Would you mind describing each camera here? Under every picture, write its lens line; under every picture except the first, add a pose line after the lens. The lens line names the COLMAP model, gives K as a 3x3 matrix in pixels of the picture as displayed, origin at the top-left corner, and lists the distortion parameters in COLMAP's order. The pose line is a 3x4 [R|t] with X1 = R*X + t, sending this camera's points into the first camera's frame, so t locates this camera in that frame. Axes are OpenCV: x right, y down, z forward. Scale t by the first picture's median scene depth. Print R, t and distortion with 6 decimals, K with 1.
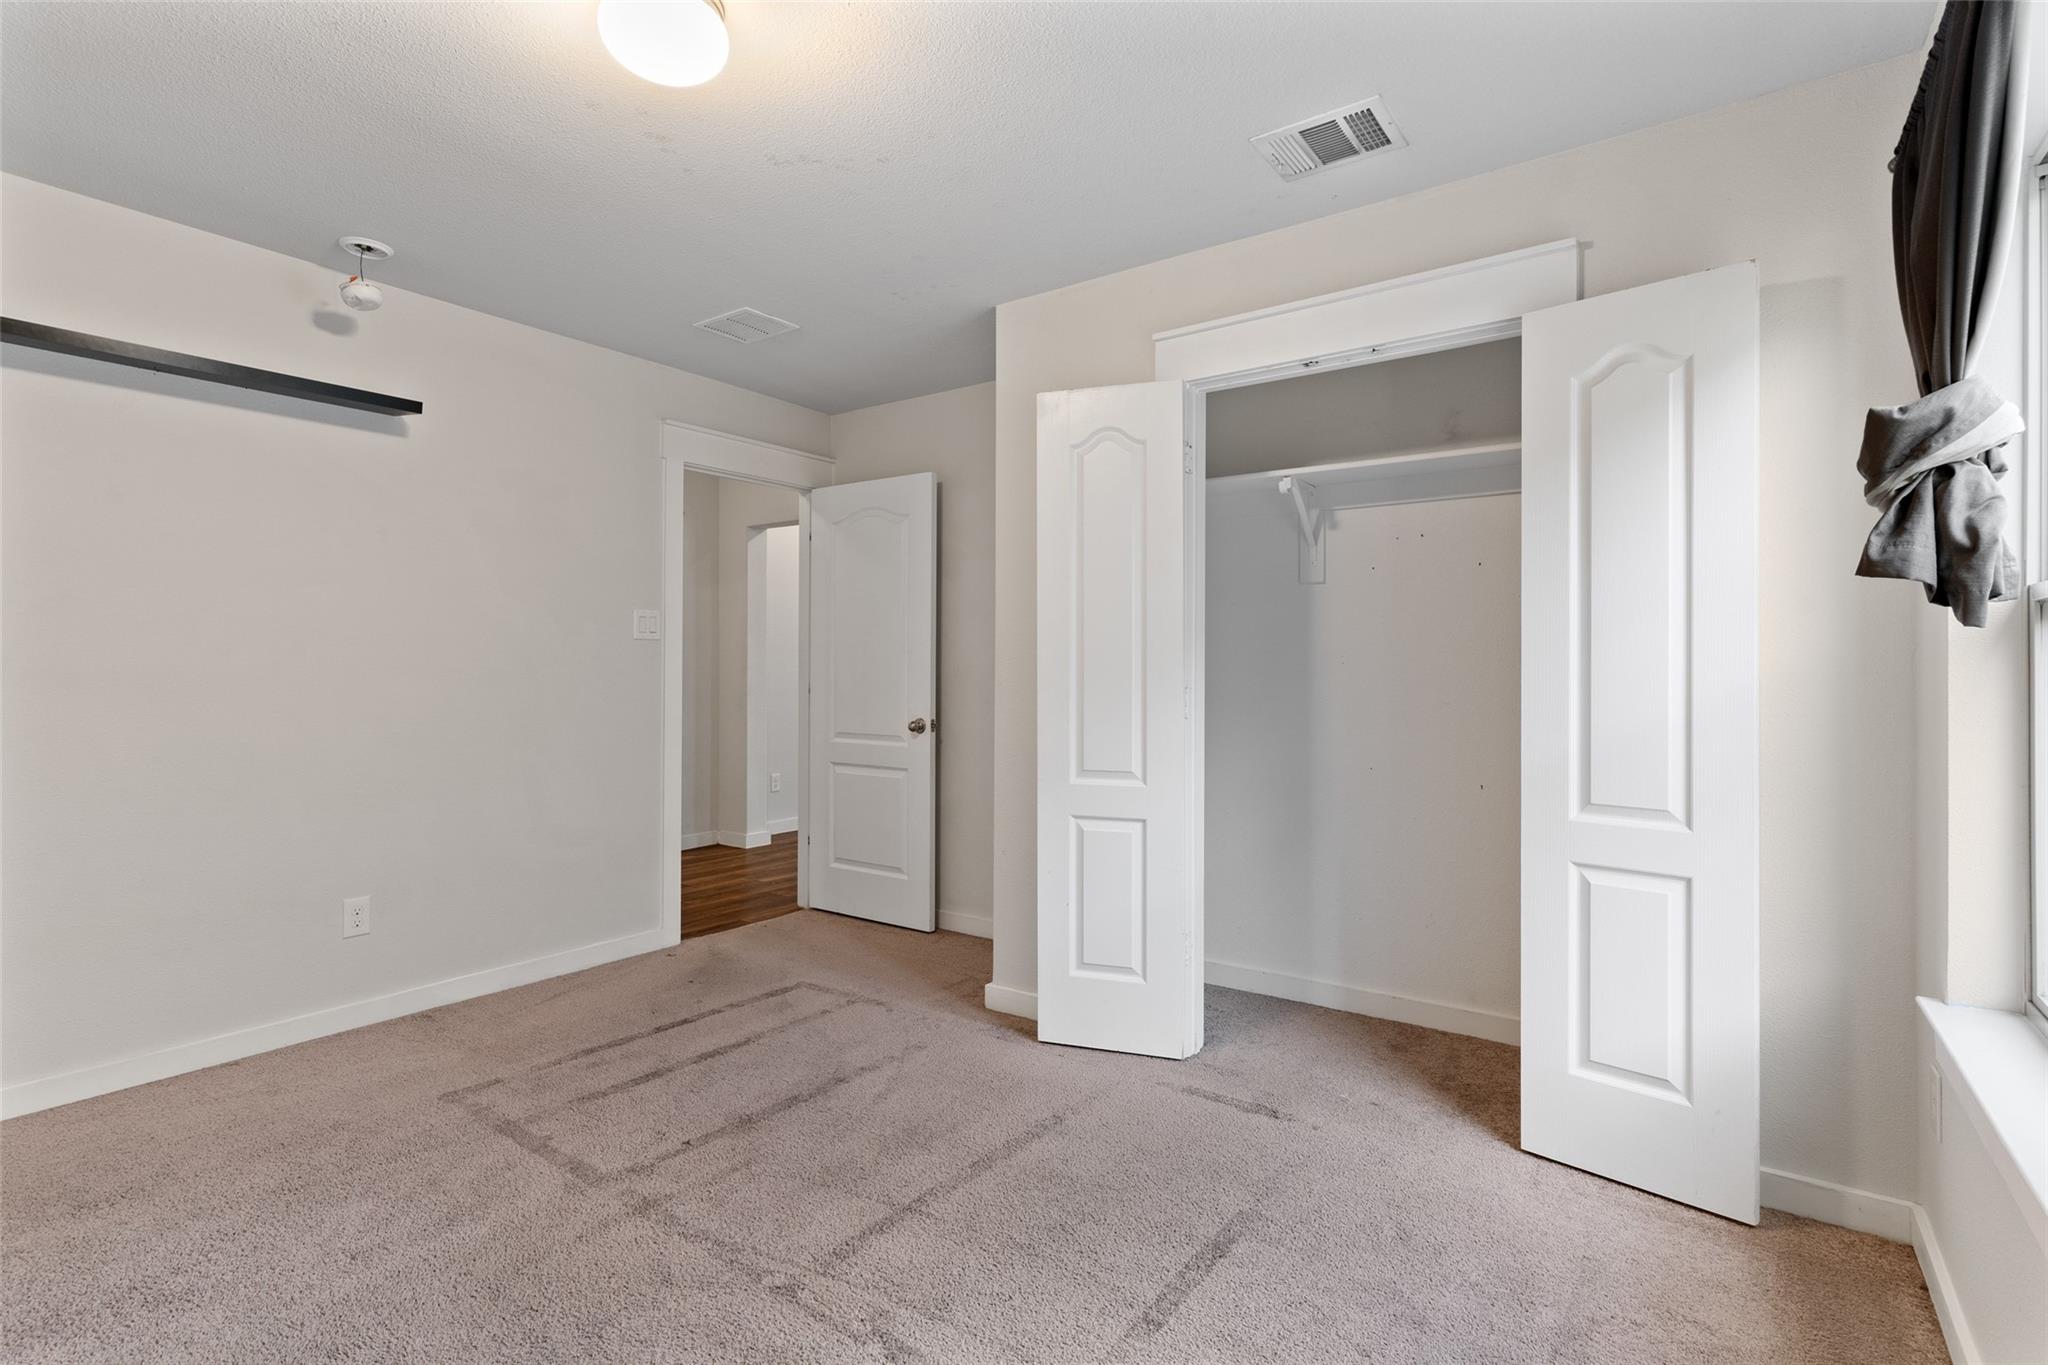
lens RADIAL K [[986.4, 0, 1021.3], [0, 986.4, 663.6], [0, 0, 1]] dist [-0.003973, -0.000598]
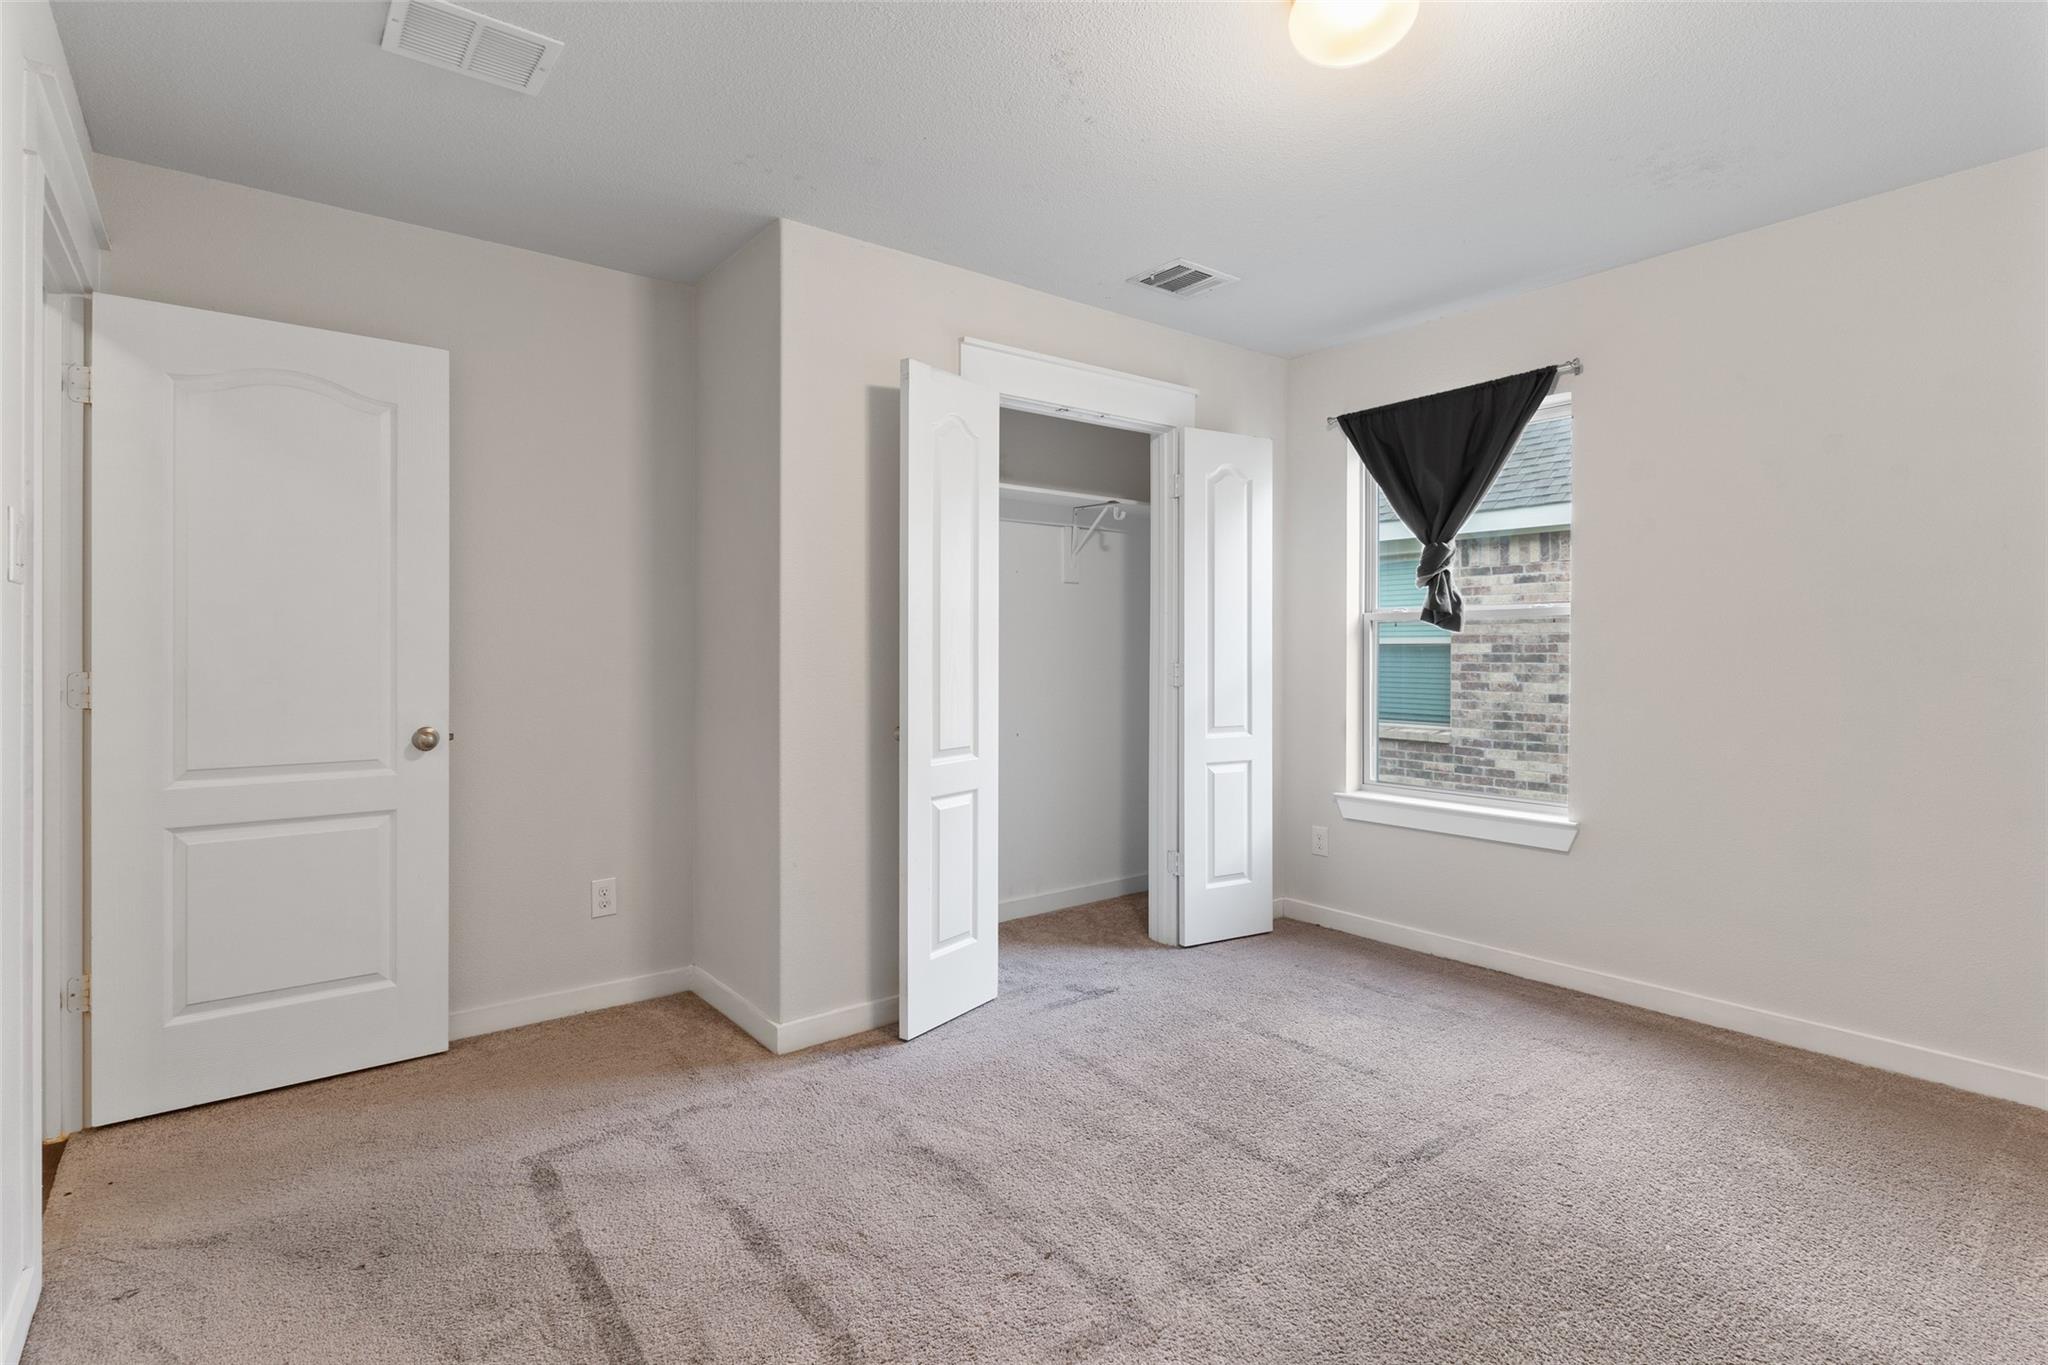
lens RADIAL K [[986.4, 0, 1004.3], [0, 986.4, 652.9], [0, 0, 1]] dist [-0.003973, -0.000598]
pose [[0.283619, -0.004465, 0.958927, -0.918548], [-0.000749, 0.999988, 0.004878, 0.004399], [-0.958937, -0.002101, 0.283613, 0.679763]]
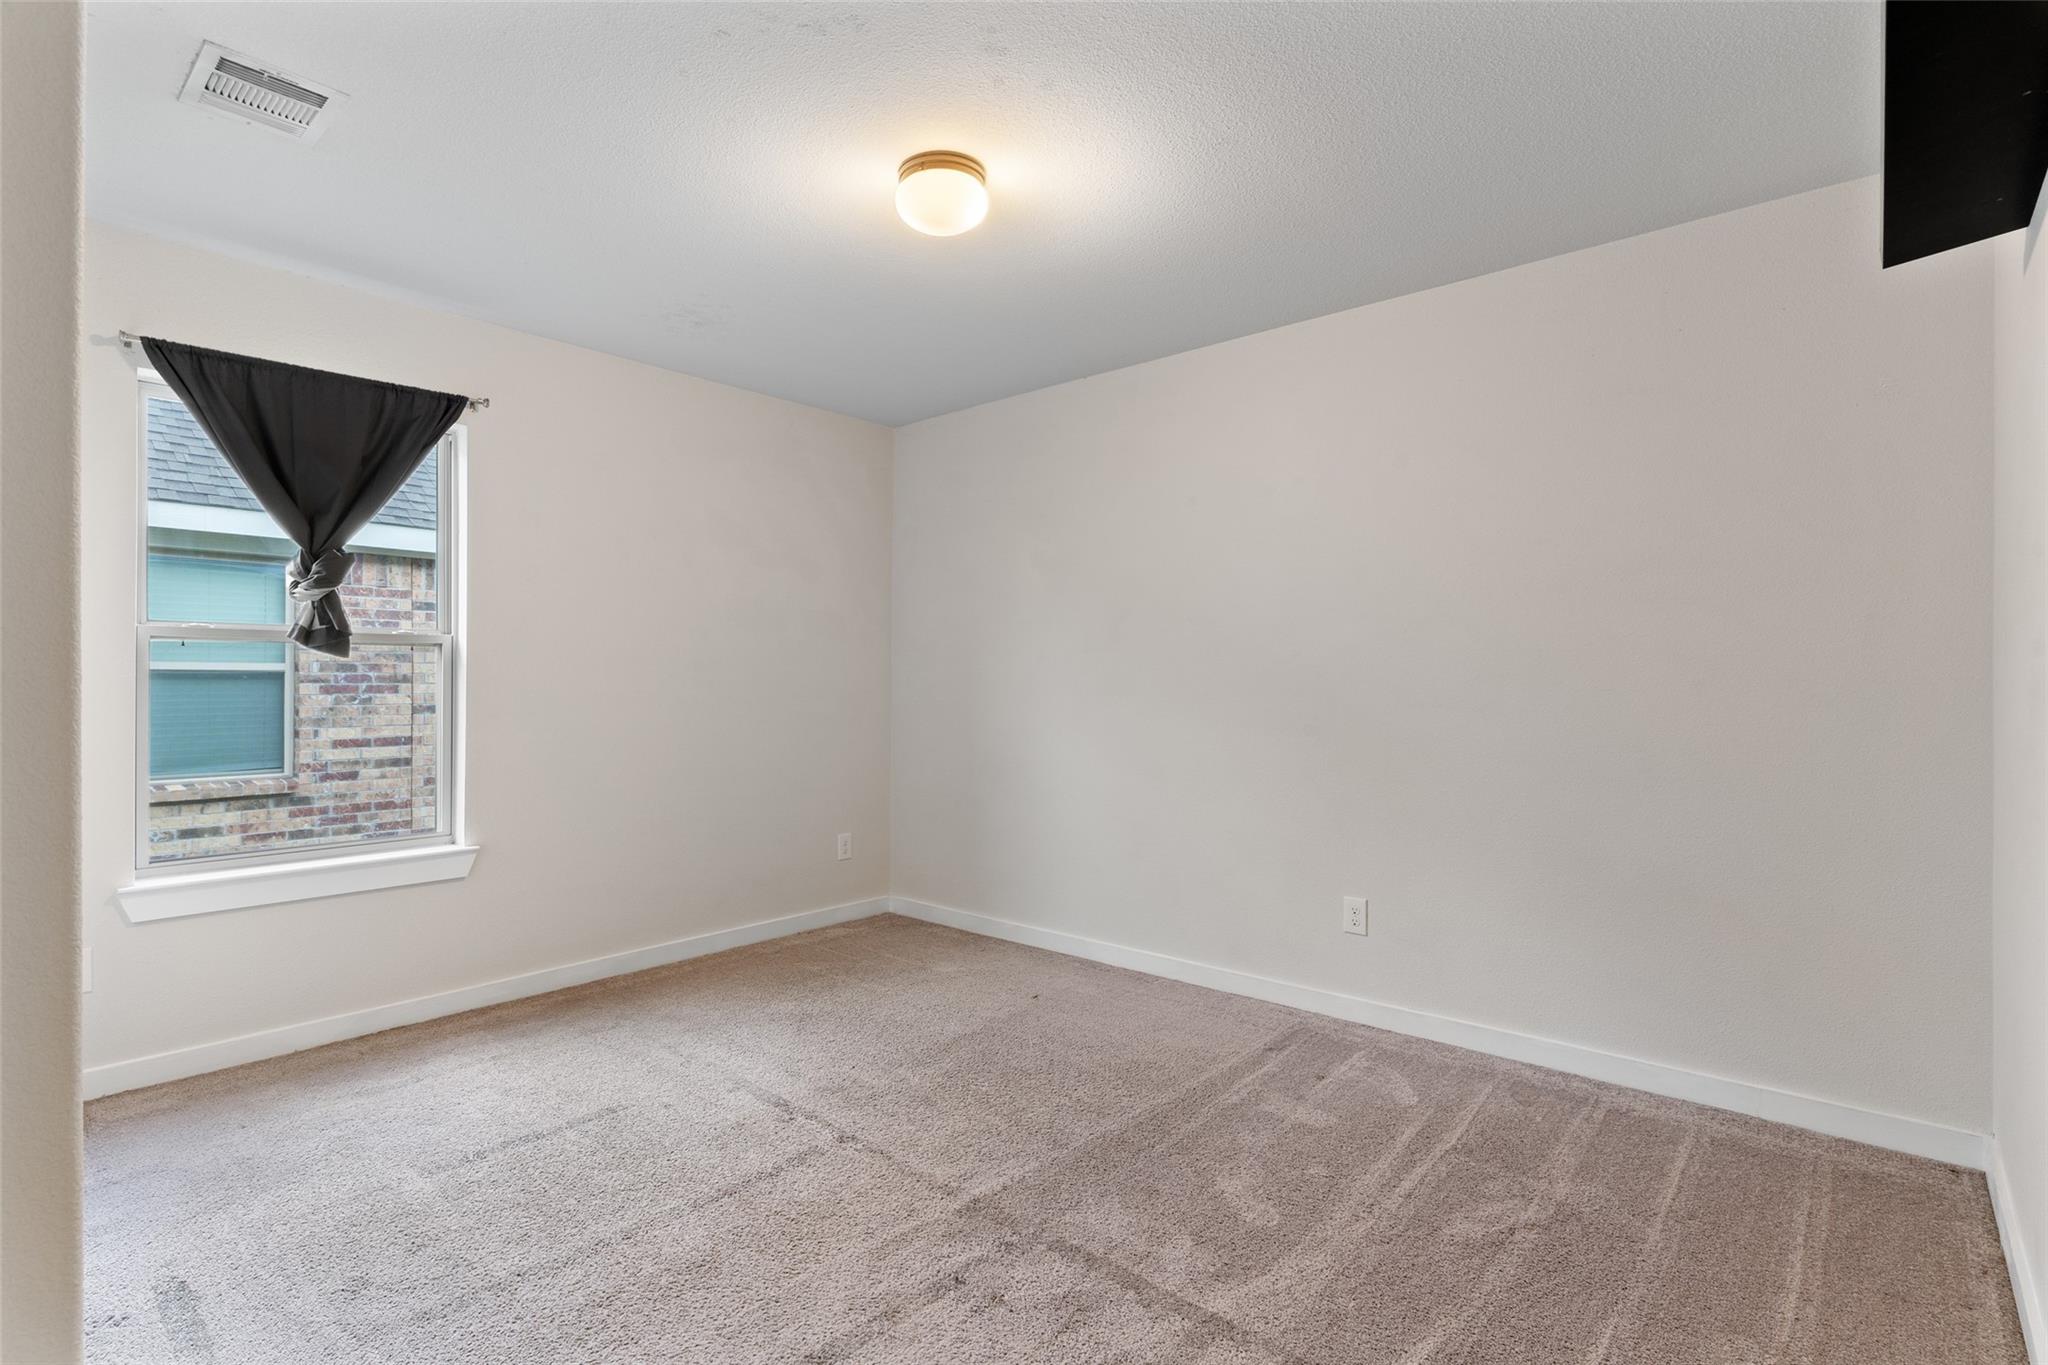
lens RADIAL K [[986.4, 0, 1009.7], [0, 986.4, 693.5], [0, 0, 1]] dist [-0.003973, -0.000598]
pose [[-0.995766, -0.004063, 0.091835, -0.372975], [-0.002988, 0.999925, 0.011838, 0.007517], [-0.091876, 0.011514, -0.995704, 1.489686]]
